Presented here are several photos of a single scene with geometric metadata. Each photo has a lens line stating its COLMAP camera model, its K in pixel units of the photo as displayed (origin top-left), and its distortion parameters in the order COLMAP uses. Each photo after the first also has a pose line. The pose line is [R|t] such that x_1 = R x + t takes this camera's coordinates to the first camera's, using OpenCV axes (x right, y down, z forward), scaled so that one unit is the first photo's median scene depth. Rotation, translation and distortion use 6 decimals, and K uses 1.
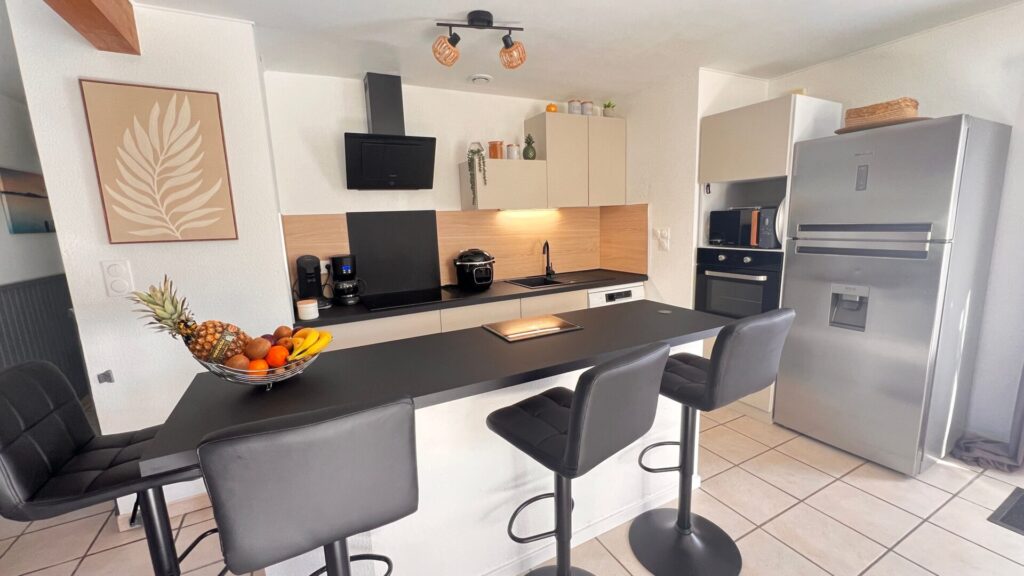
lens RADIAL K [[415.4, 0, 512.7], [0, 415.4, 290.5], [0, 0, 1]] dist [-0.000886, -0.000109]
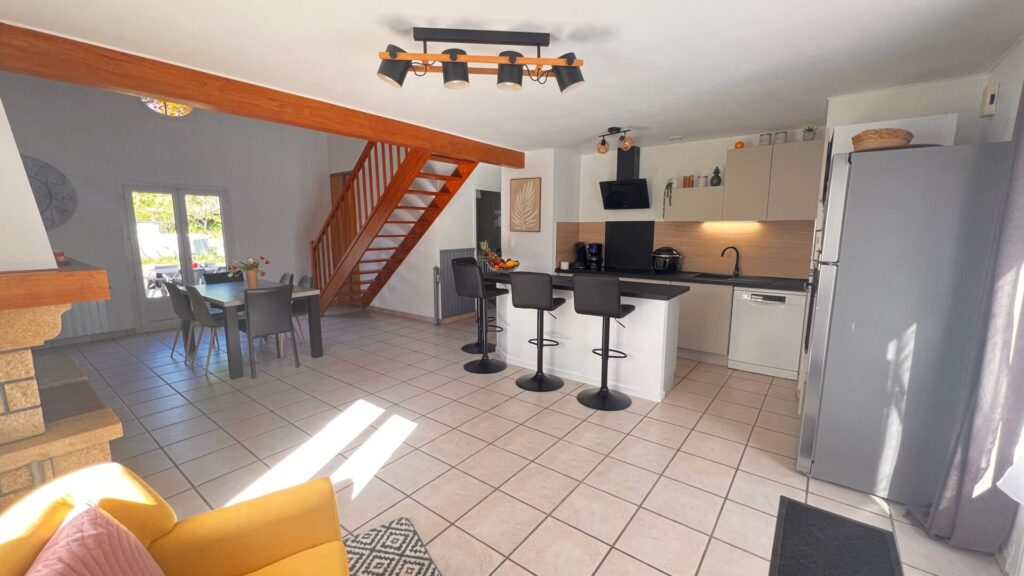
lens RADIAL K [[415.4, 0, 514.4], [0, 415.4, 288.8], [0, 0, 1]] dist [-0.000886, -0.000109]
pose [[0.421077, 0.170530, -0.890850, 1.154662], [-0.172024, 0.979356, 0.106162, -0.015704], [0.890563, 0.108546, 0.441720, -0.175194]]
